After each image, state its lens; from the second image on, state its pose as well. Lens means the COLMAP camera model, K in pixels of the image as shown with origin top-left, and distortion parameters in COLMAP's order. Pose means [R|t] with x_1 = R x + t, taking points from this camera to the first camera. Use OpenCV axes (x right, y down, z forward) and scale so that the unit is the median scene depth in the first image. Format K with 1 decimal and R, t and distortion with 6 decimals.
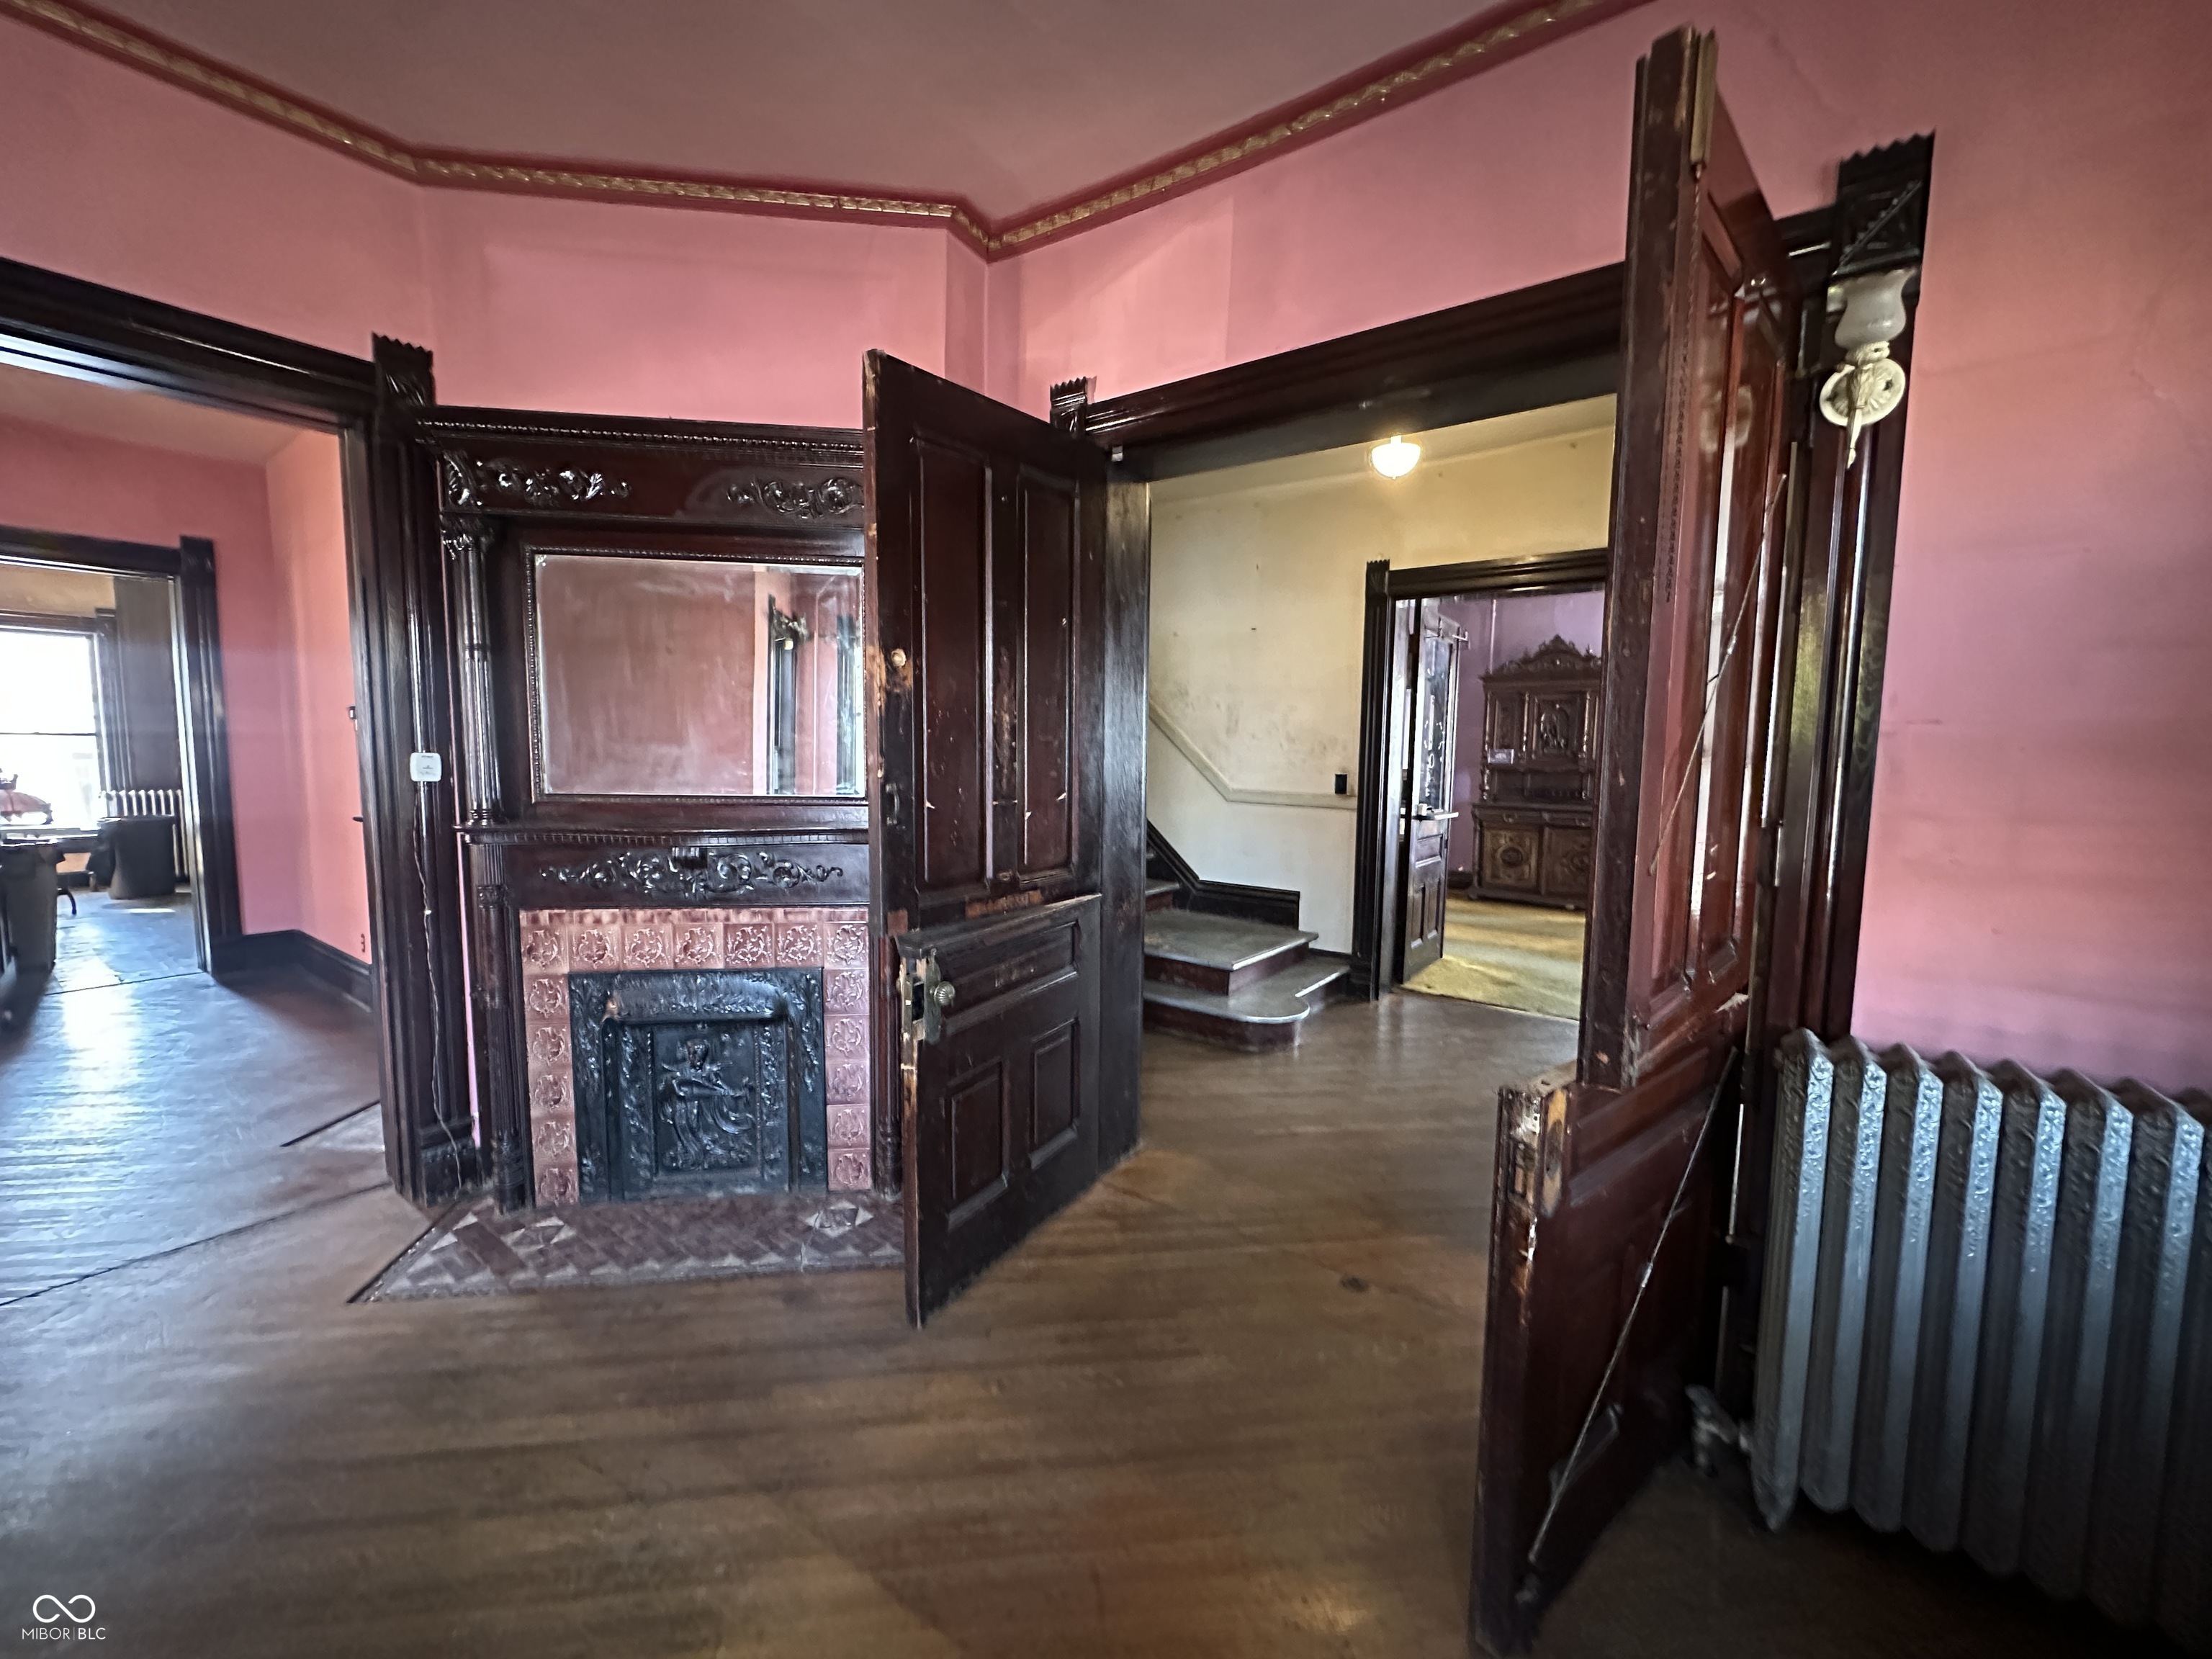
lens RADIAL K [[882.5, 0, 1113.4], [0, 882.5, 832.6], [0, 0, 1]] dist [-0.011628, 0.000461]
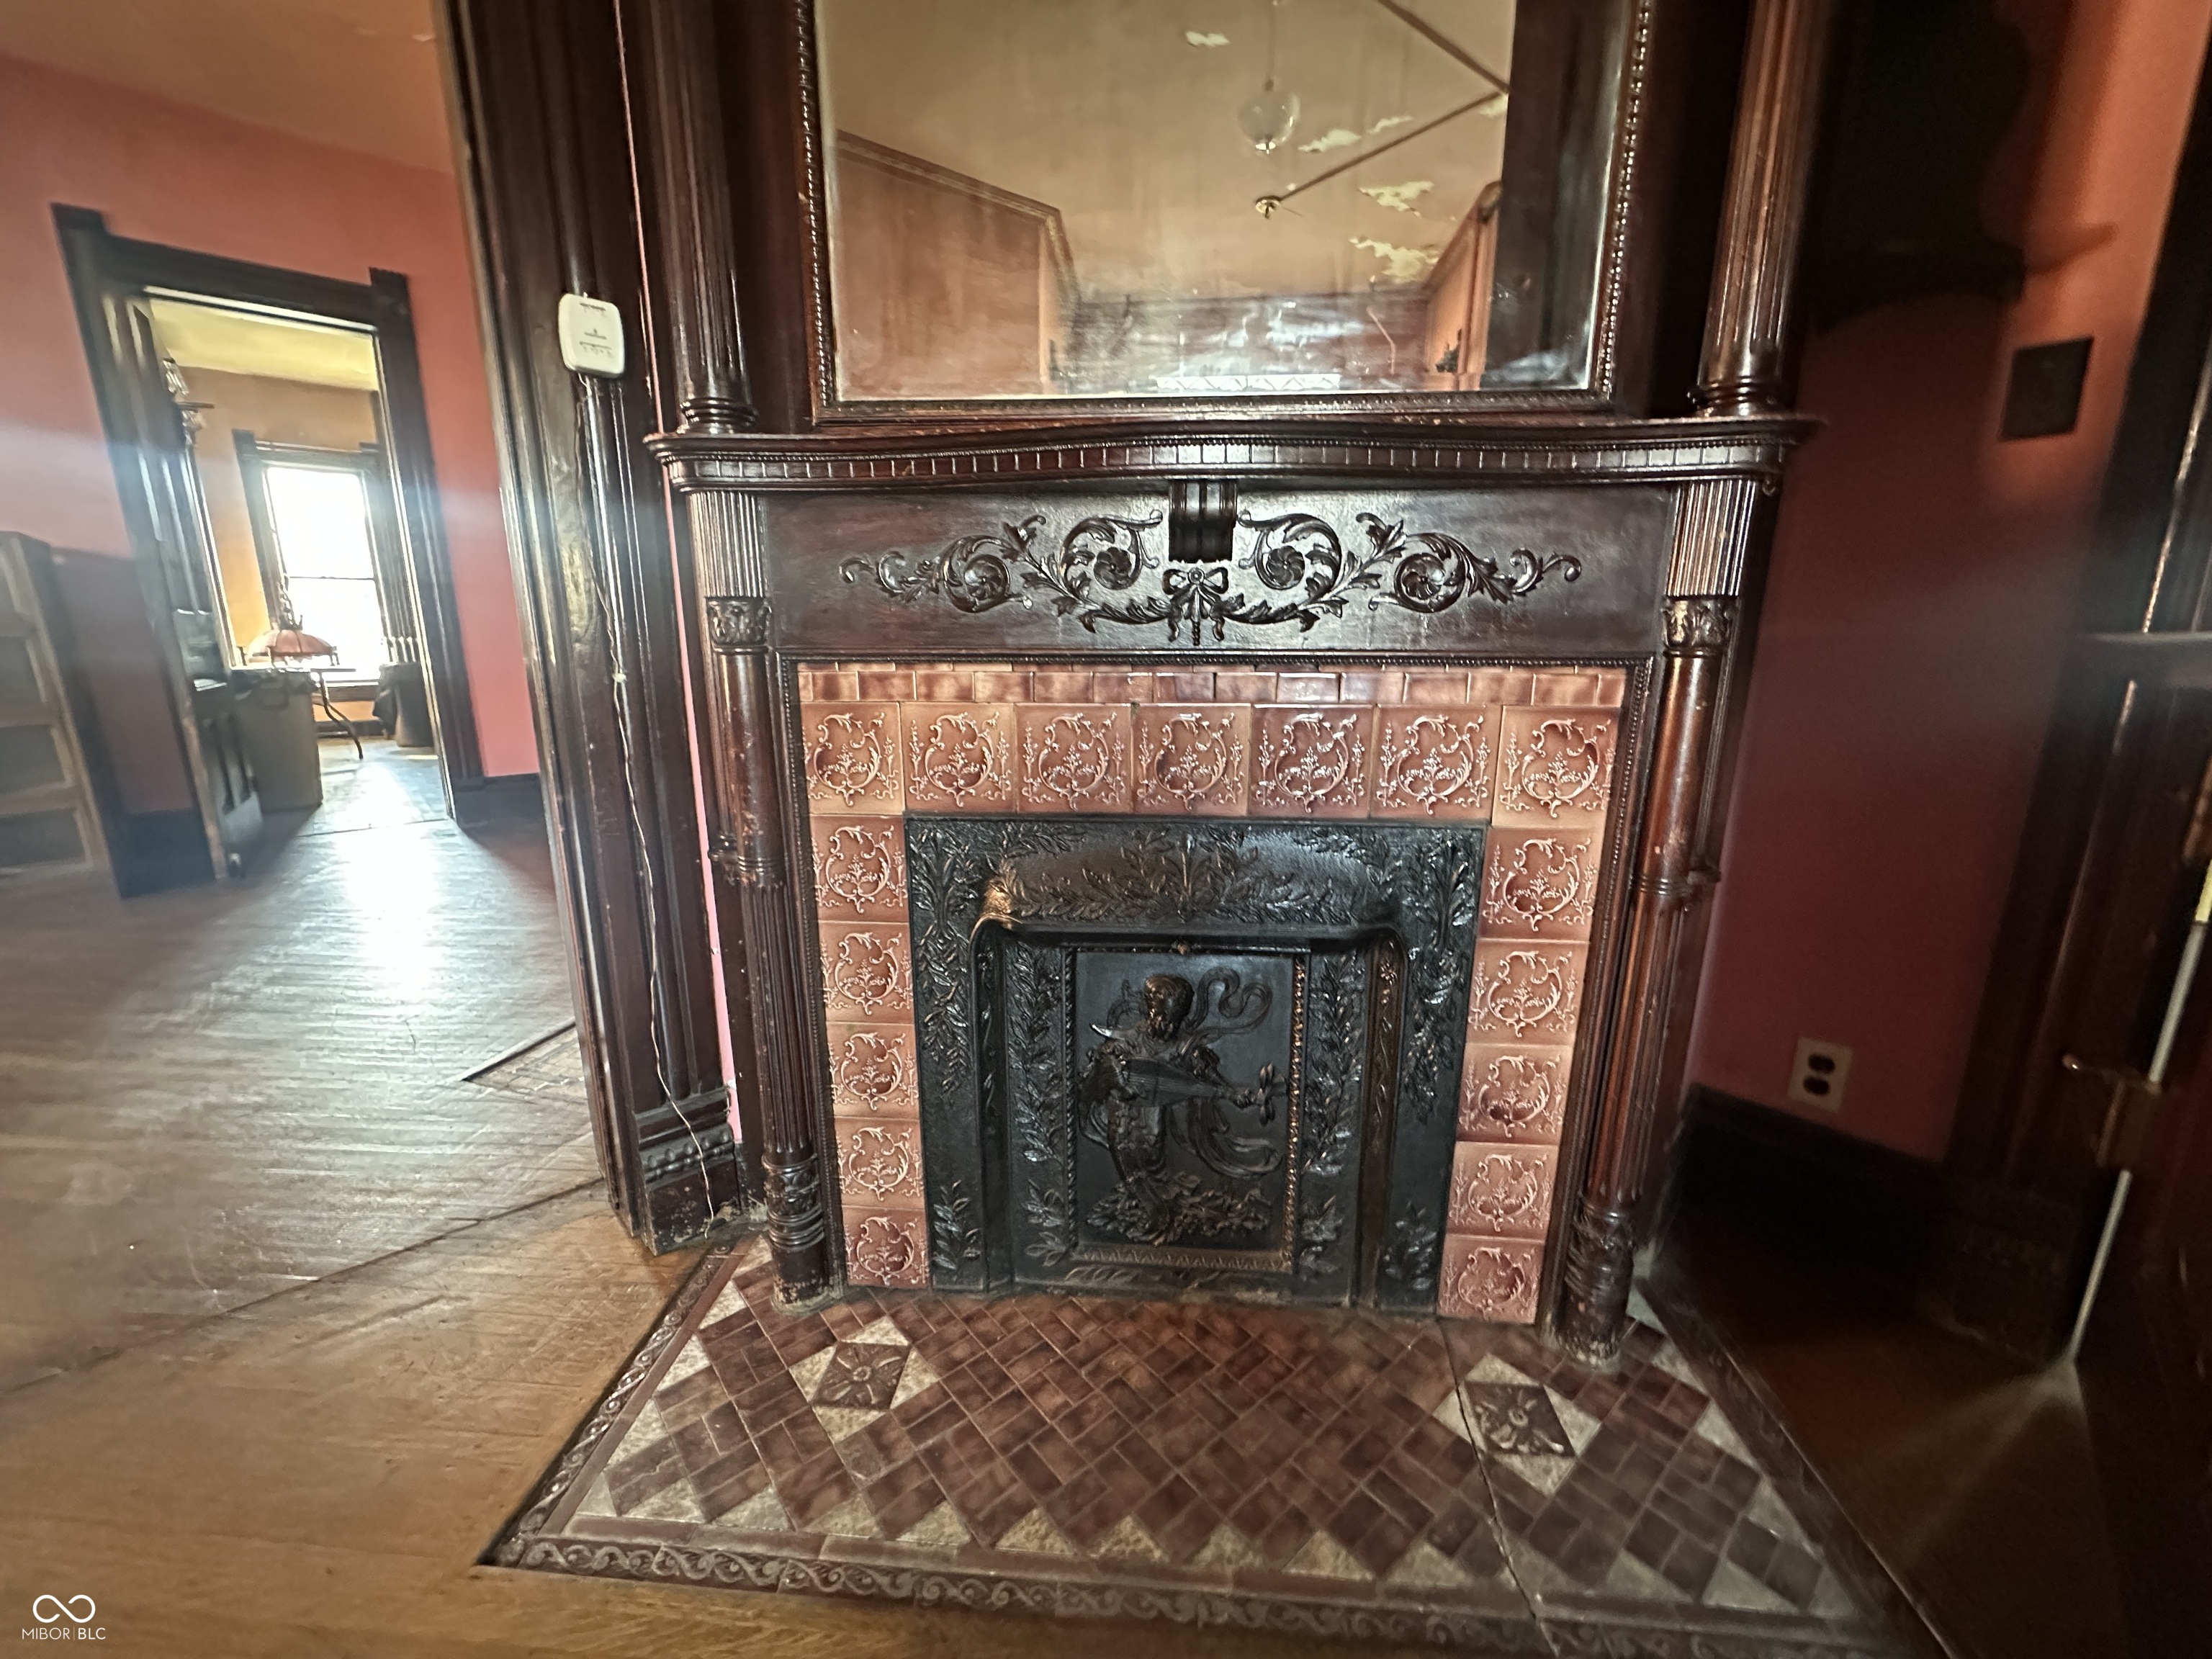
lens RADIAL K [[882.5, 0, 1105.7], [0, 882.5, 833.2], [0, 0, 1]] dist [-0.011628, 0.000461]
pose [[0.974721, 0.035232, -0.220632, -0.418982], [-0.006068, 0.991299, 0.131488, 0.109142], [0.223345, -0.126825, 0.966454, 0.588403]]
